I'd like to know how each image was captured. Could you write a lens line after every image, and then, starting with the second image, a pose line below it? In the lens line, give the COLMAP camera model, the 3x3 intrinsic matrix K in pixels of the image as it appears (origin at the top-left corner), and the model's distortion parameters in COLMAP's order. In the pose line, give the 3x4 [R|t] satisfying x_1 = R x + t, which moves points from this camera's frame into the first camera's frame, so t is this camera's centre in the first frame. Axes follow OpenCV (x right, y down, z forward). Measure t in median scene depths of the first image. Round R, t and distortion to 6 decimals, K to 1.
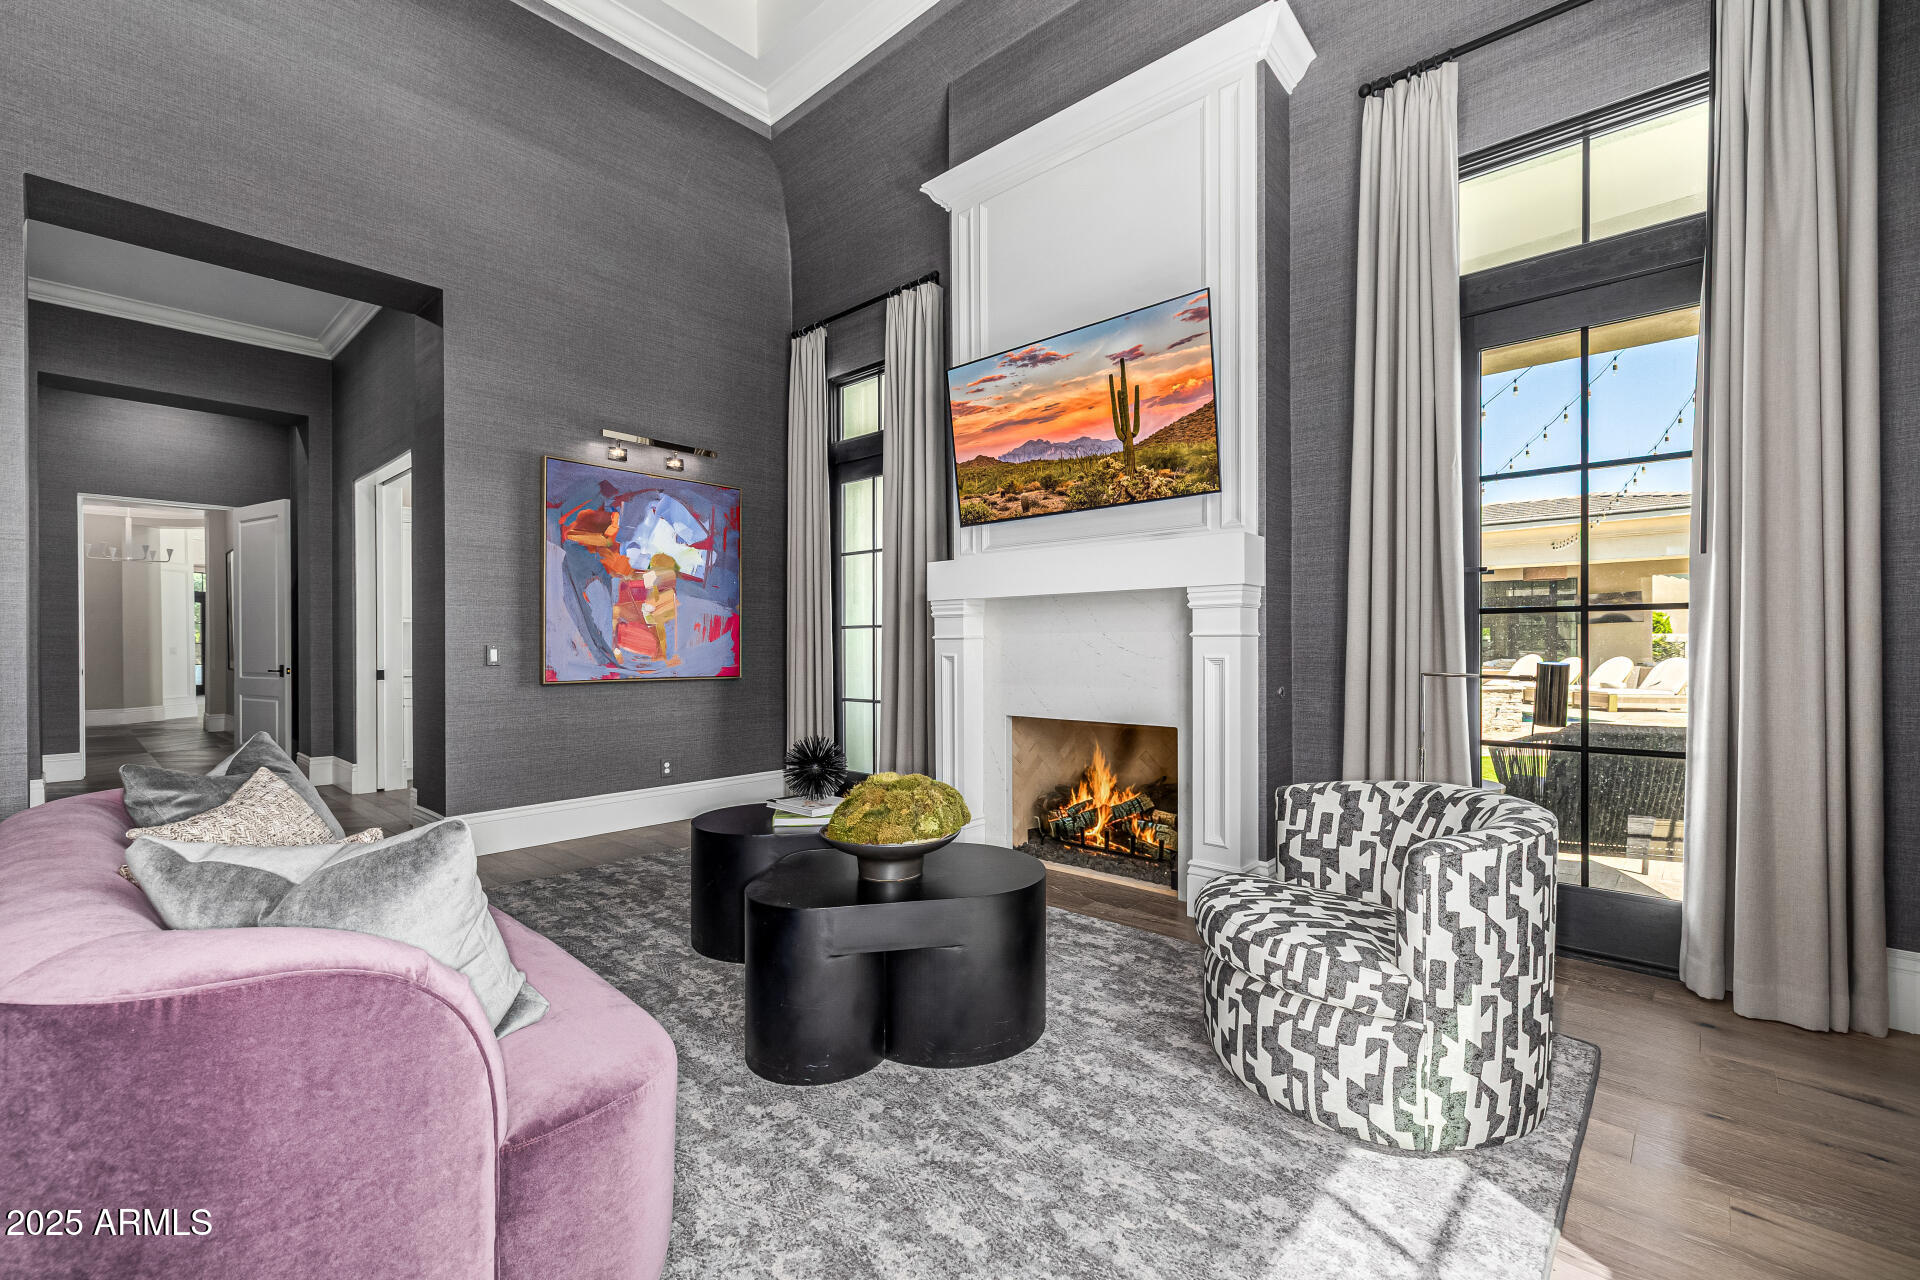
lens RADIAL K [[812.4, 0, 901.7], [0, 812.4, 651.7], [0, 0, 1]] dist [0.000327, 0.001855]
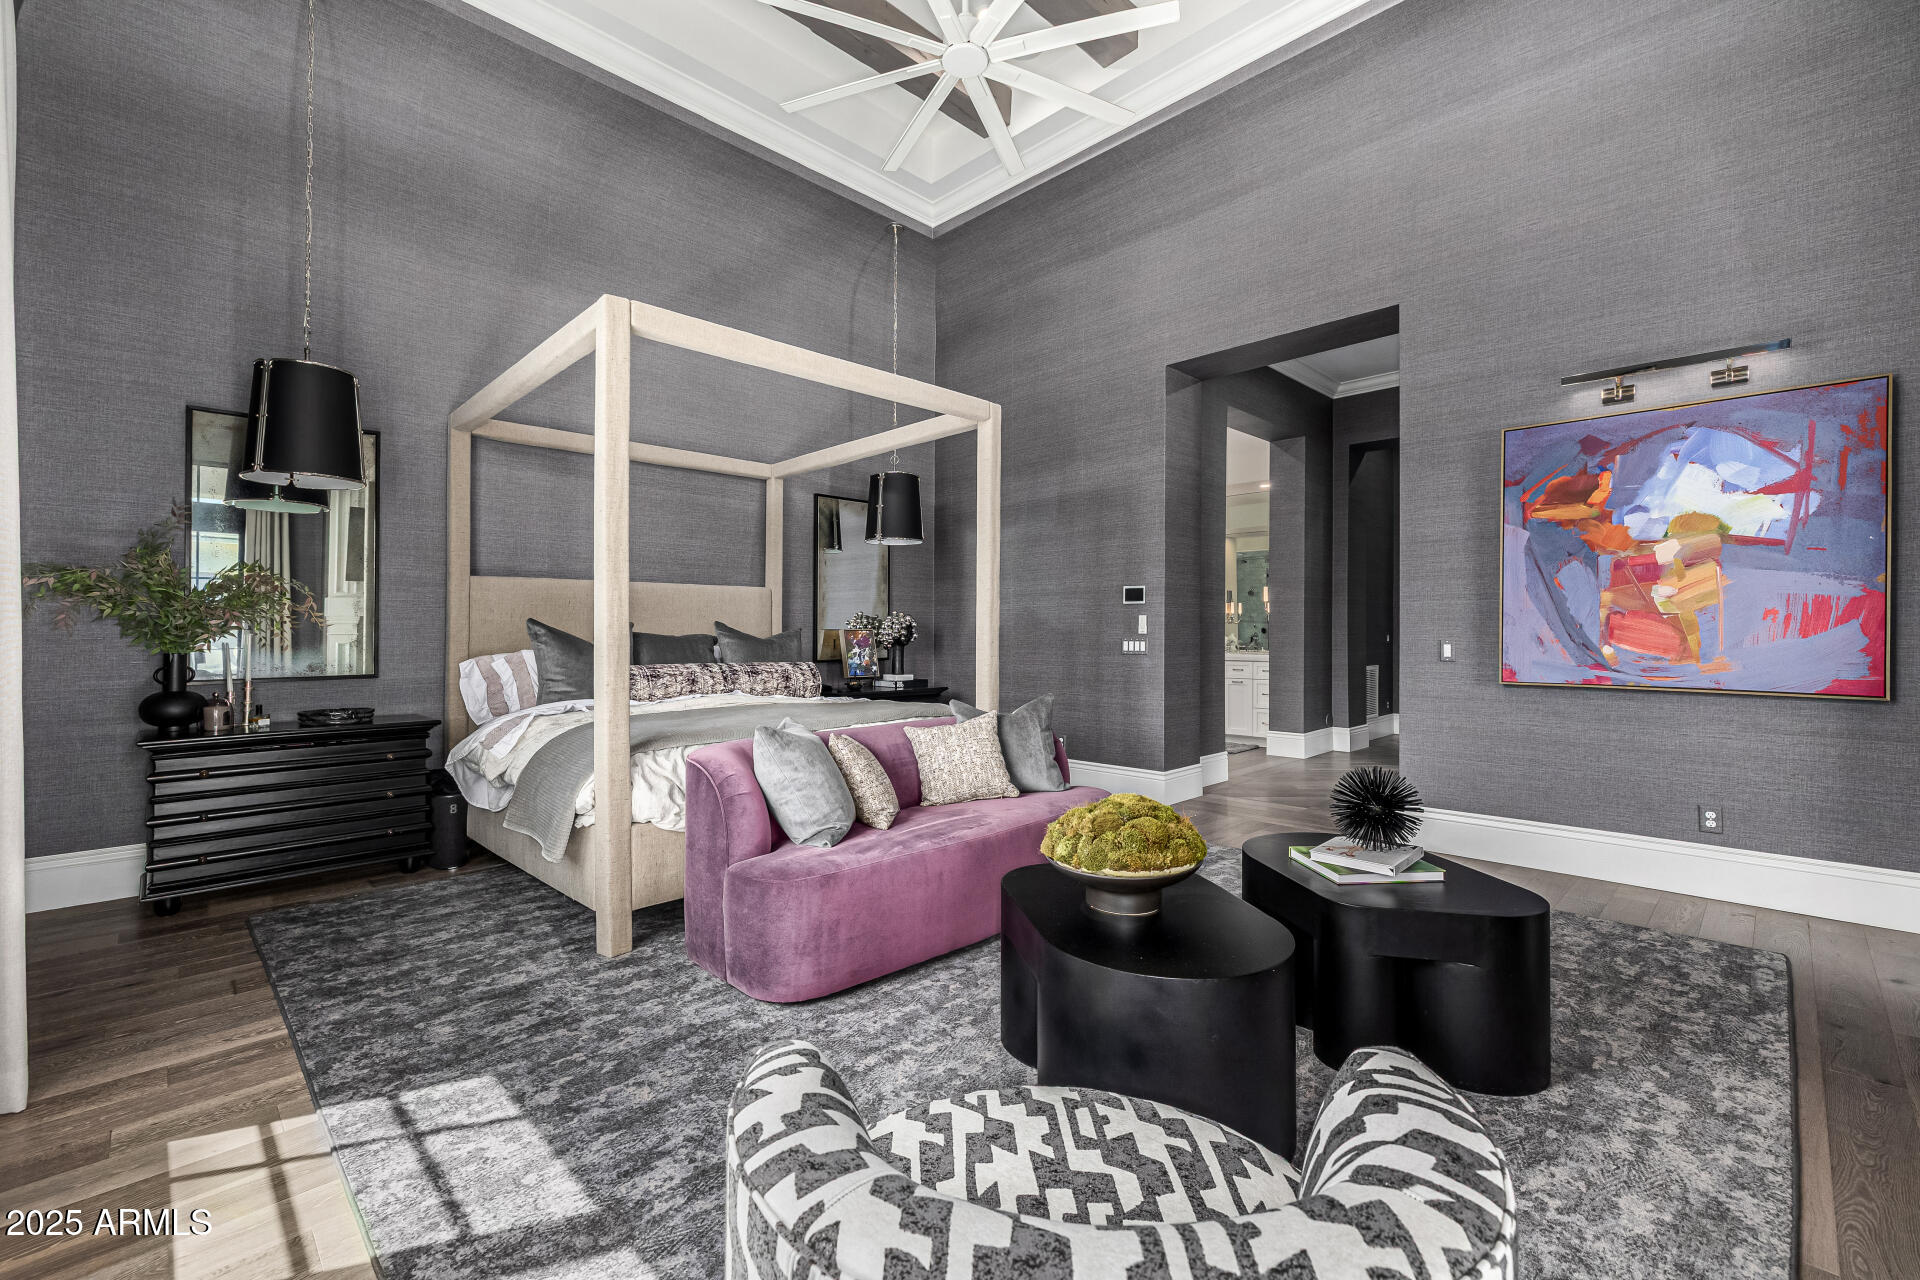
lens RADIAL K [[812.4, 0, 995.0], [0, 812.4, 621.8], [0, 0, 1]] dist [0.000327, 0.001855]
pose [[0.024547, -0.013983, -0.999601, 0.506779], [-0.008888, 0.999860, -0.014205, -0.013082], [0.999659, 0.009233, 0.024419, 0.480826]]
